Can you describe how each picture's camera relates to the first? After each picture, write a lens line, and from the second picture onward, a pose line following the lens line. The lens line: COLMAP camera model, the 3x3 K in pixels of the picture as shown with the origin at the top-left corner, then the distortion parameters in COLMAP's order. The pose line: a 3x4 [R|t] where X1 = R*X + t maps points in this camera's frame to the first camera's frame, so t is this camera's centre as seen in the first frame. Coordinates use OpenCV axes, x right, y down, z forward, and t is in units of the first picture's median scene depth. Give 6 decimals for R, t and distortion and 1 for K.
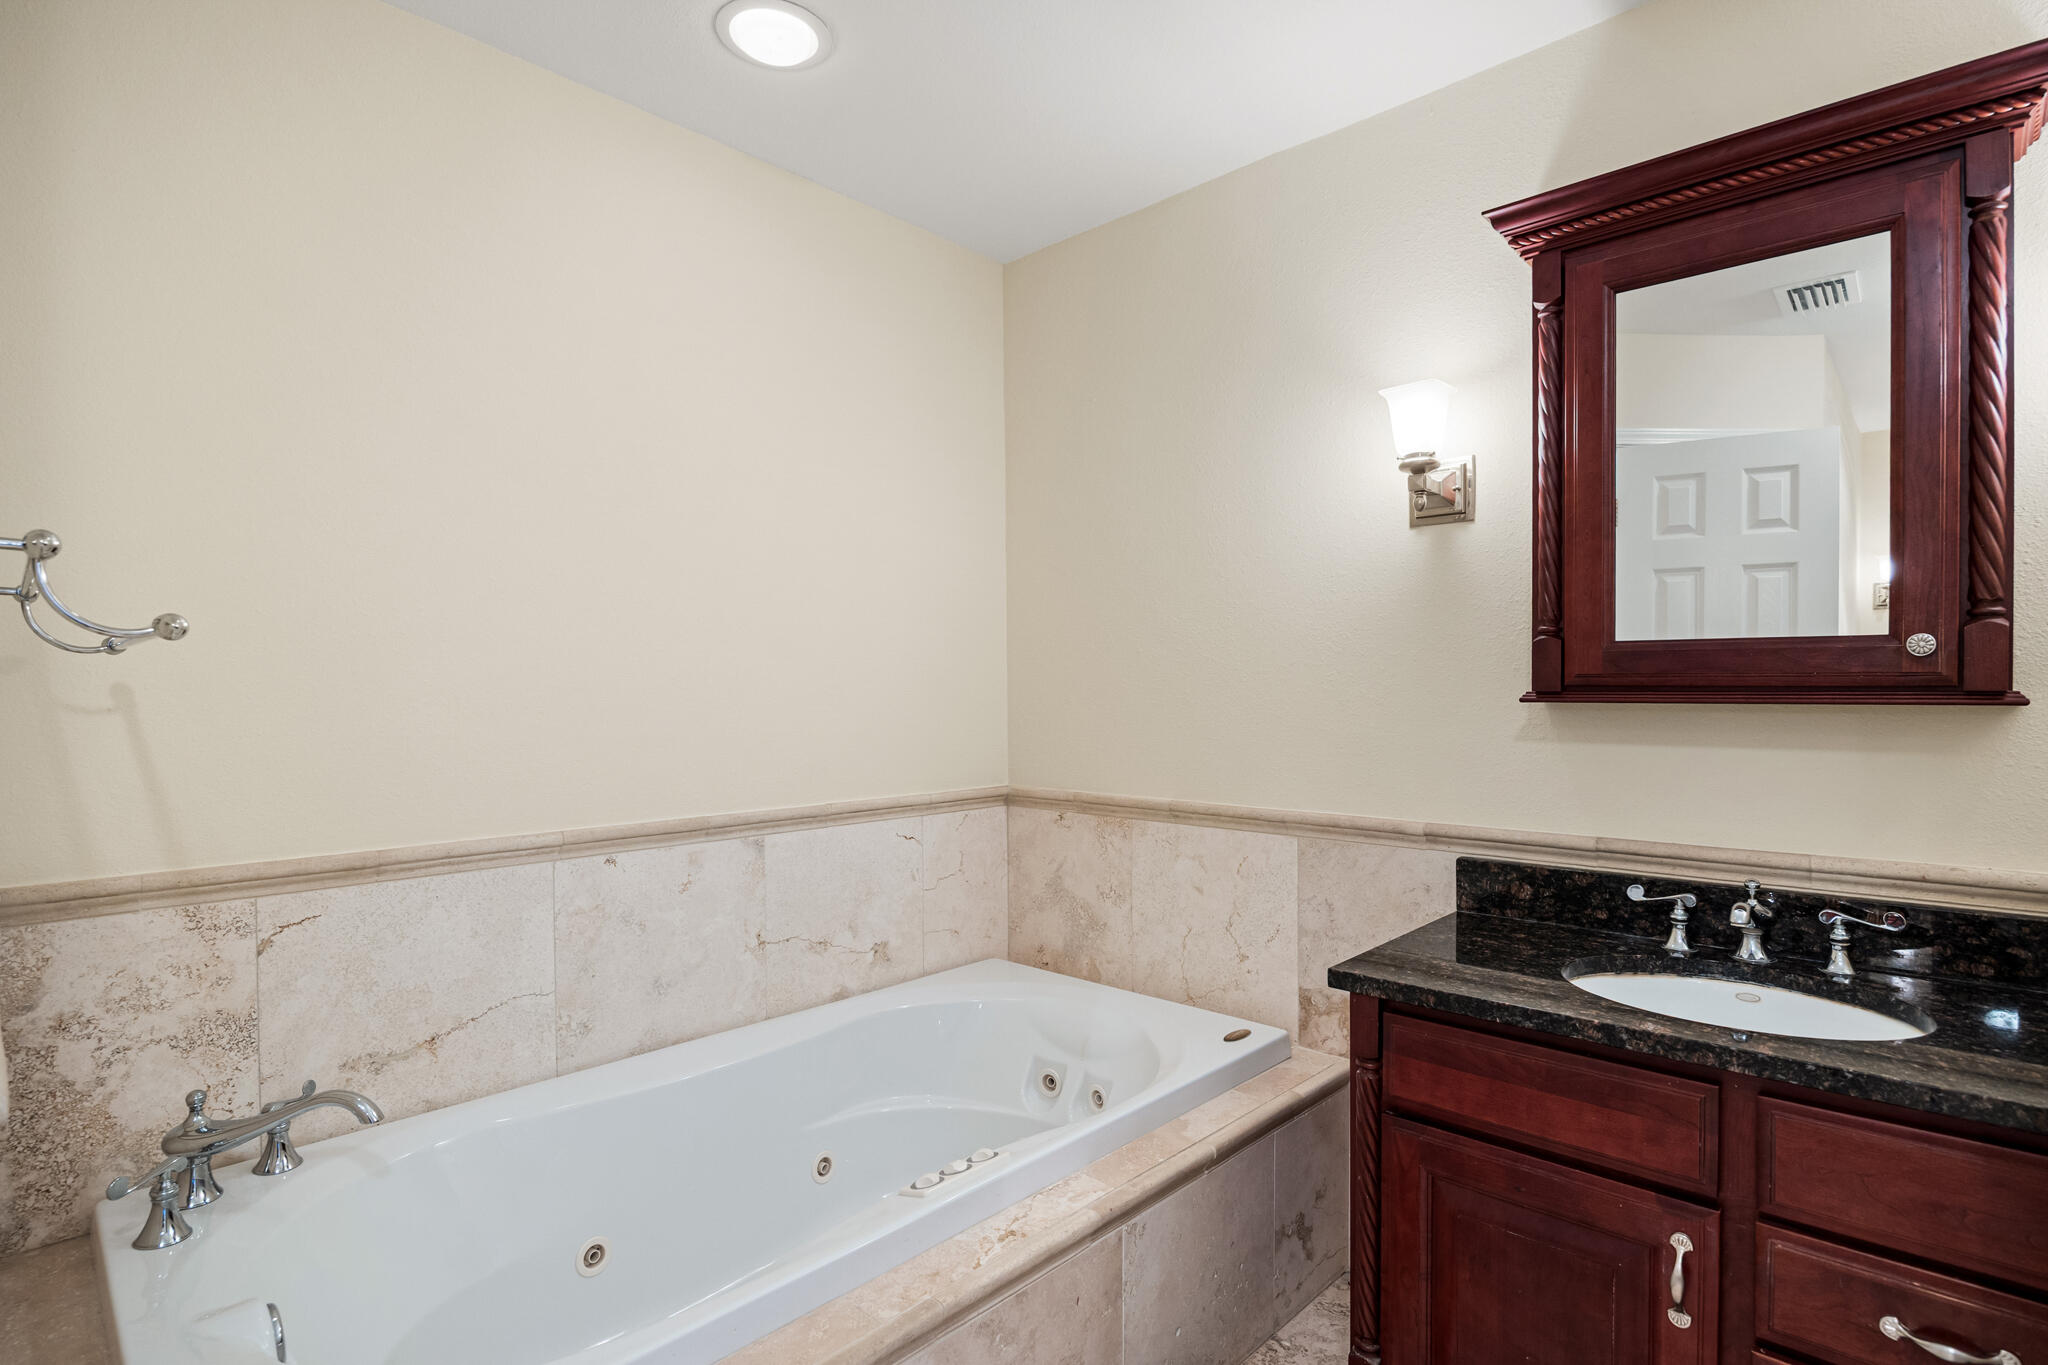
lens RADIAL K [[995.3, 0, 1024.5], [0, 995.3, 690.6], [0, 0, 1]] dist [-0.022076, 0.000583]
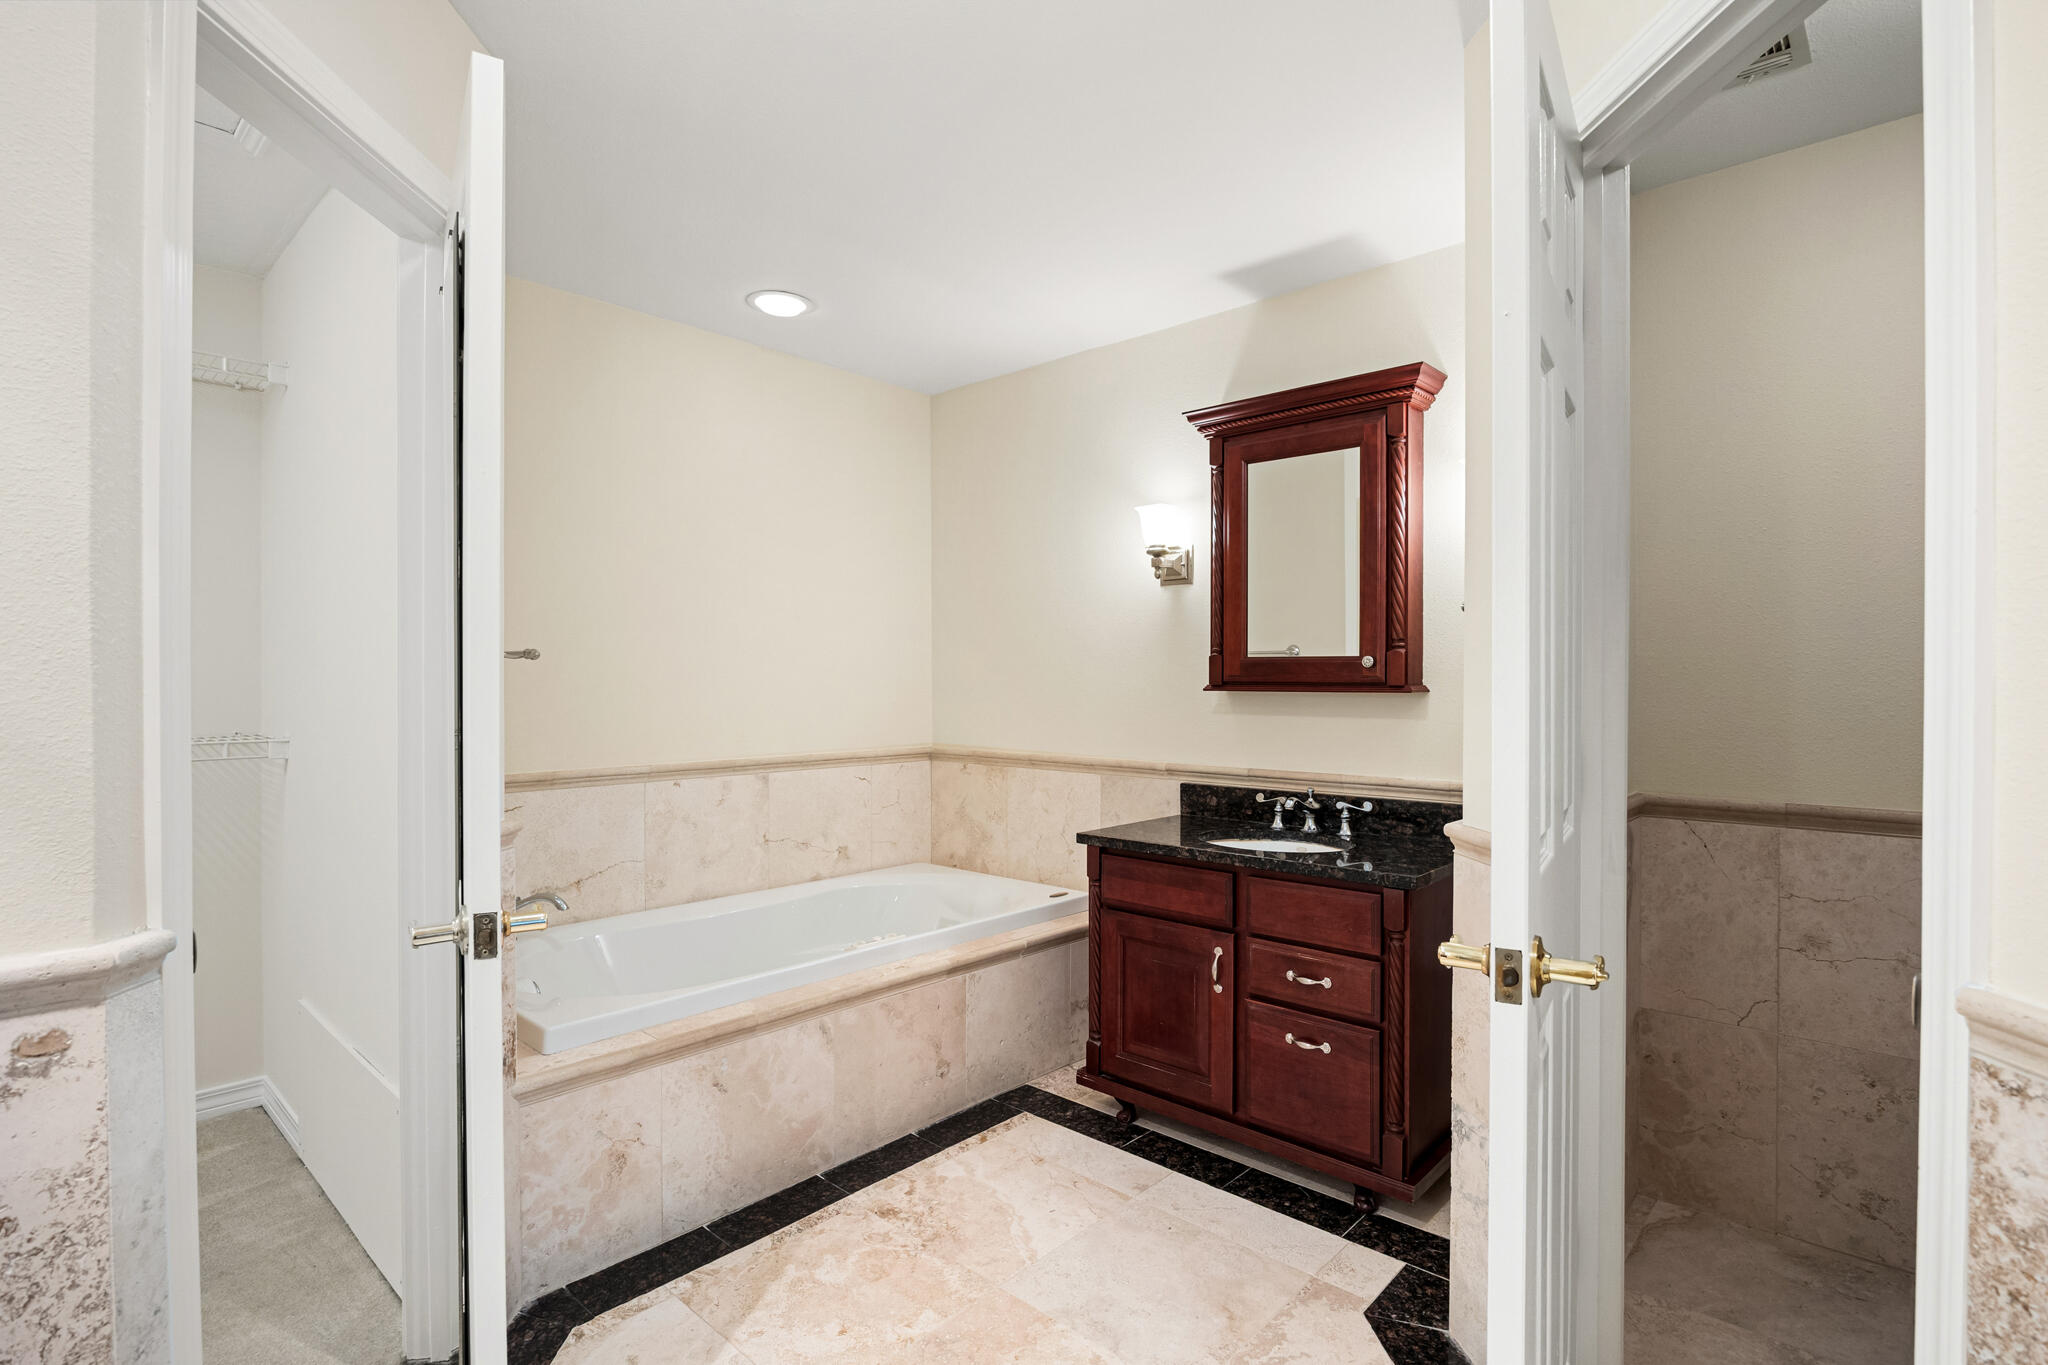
lens RADIAL K [[1001.3, 0, 1026.5], [0, 1001.3, 673.0], [0, 0, 1]] dist [-0.015535, 0.000055]
pose [[0.999886, 0.005300, 0.014149, 0.158382], [-0.005161, 0.999938, -0.009846, -0.000889], [-0.014201, 0.009771, 0.999851, -0.757218]]
